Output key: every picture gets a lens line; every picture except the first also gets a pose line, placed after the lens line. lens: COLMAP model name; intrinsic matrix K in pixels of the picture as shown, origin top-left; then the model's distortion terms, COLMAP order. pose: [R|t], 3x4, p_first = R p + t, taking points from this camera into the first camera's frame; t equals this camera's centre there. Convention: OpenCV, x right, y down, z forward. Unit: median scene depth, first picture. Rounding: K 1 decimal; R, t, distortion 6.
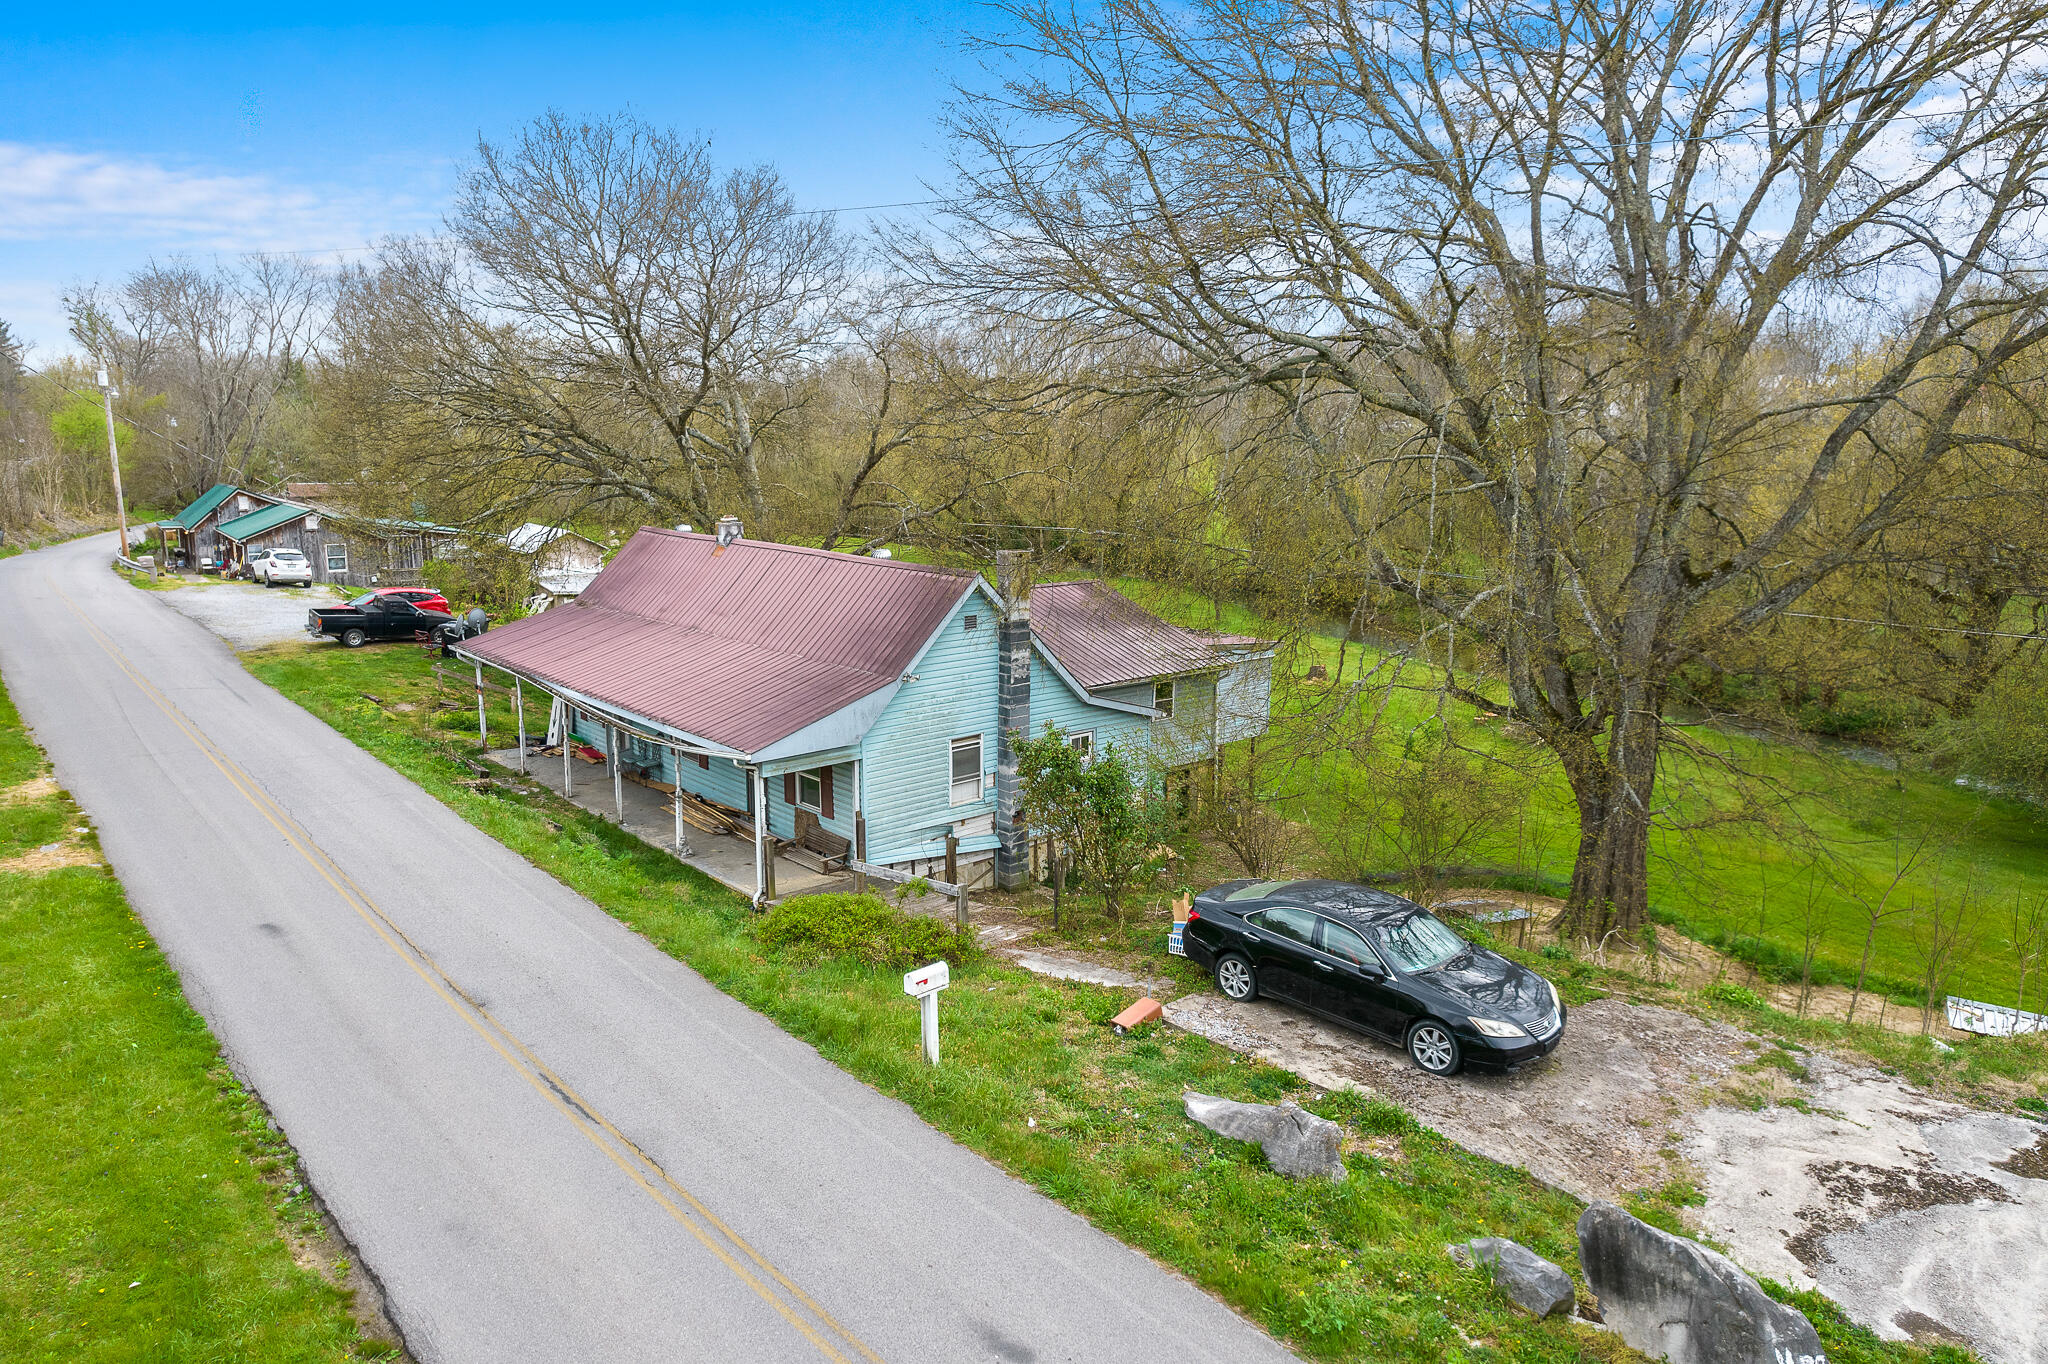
lens RADIAL K [[1295.1, 0, 1024.0], [0, 1295.1, 682.0], [0, 0, 1]] dist [-0.020306, 0.000852]
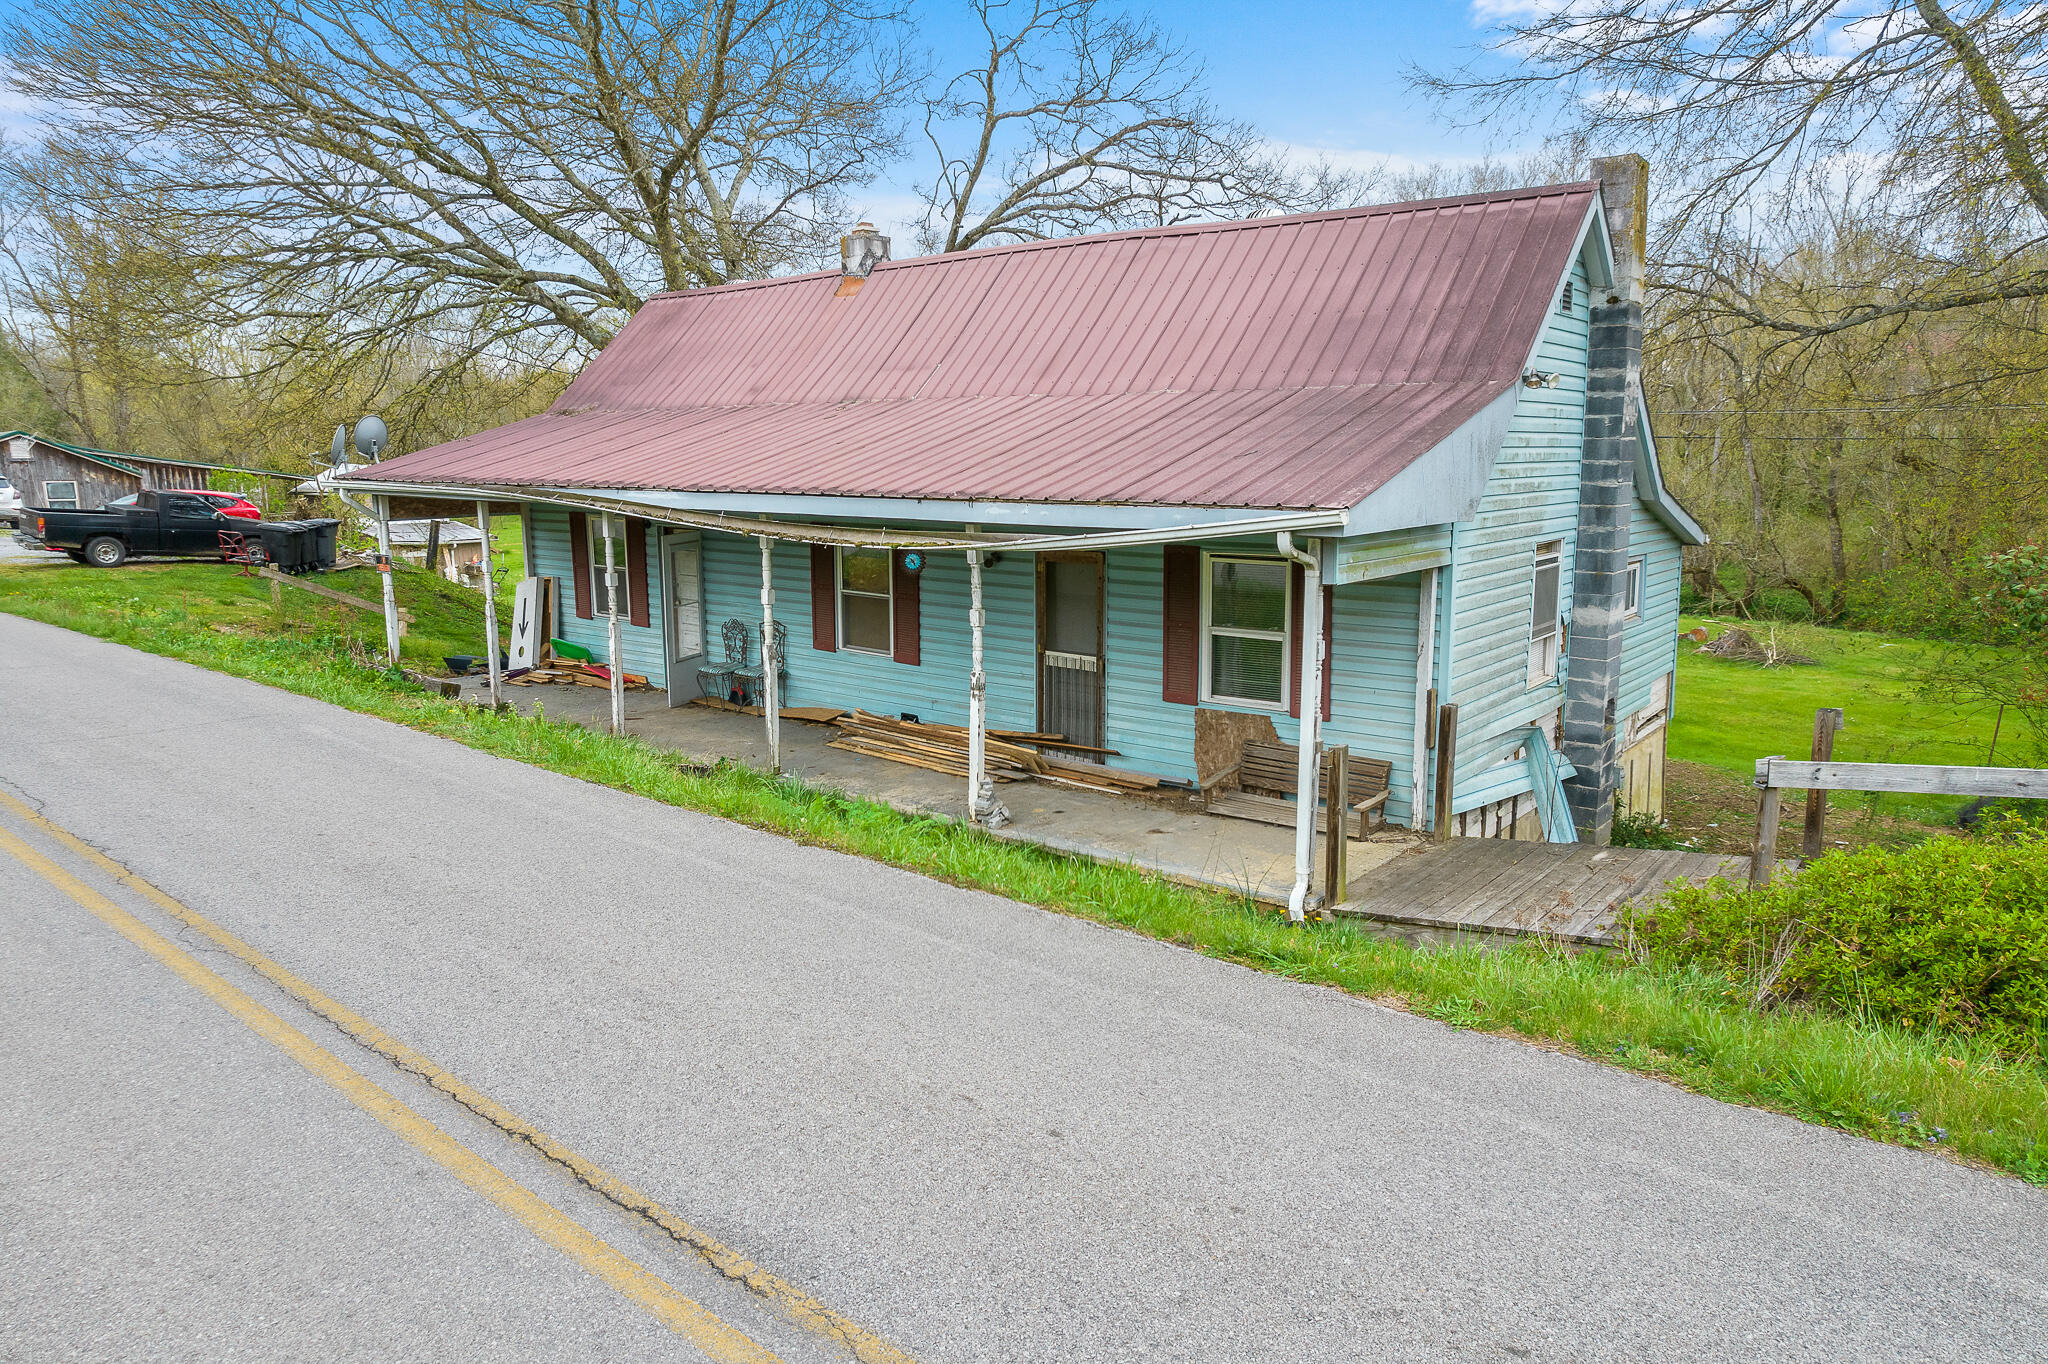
lens RADIAL K [[1295.1, 0, 1024.0], [0, 1295.1, 682.0], [0, 0, 1]] dist [-0.020306, 0.000852]
pose [[0.986916, -0.043315, 0.155306, -0.315470], [0.045743, 0.998880, -0.012094, 0.091788], [-0.154608, 0.019040, 0.987792, 0.564806]]
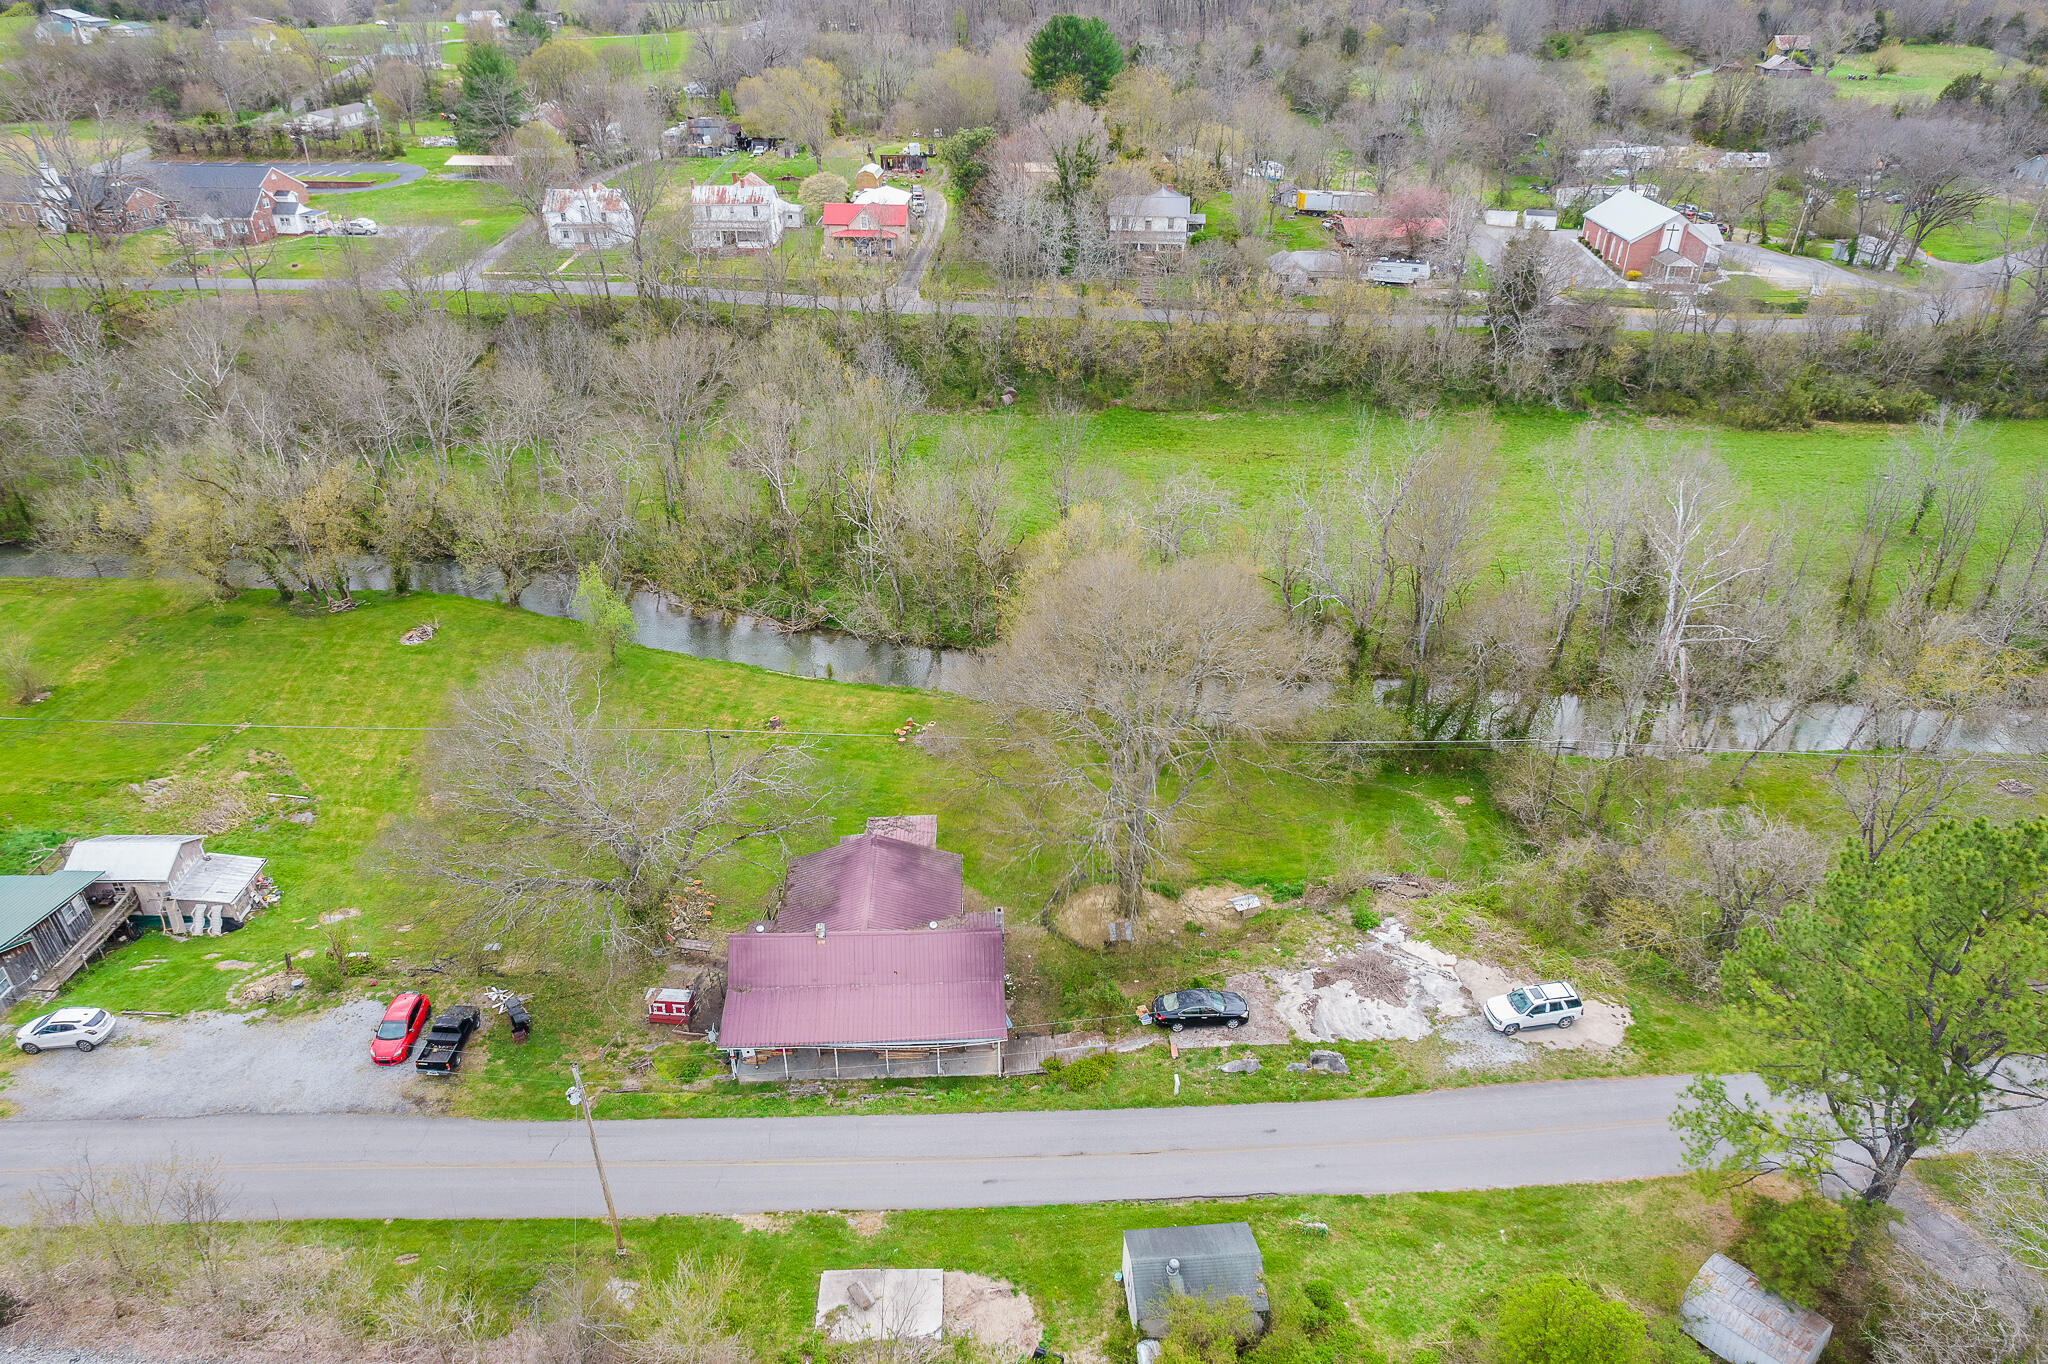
lens RADIAL K [[1310.5, 0, 1025.0], [0, 1310.5, 649.6], [0, 0, 1]] dist [-0.095180, 0.091292]
pose [[0.636445, -0.384634, 0.668577, -1.643516], [0.151431, 0.912233, 0.380658, -1.687404], [-0.756311, -0.141024, 0.638831, -0.710837]]
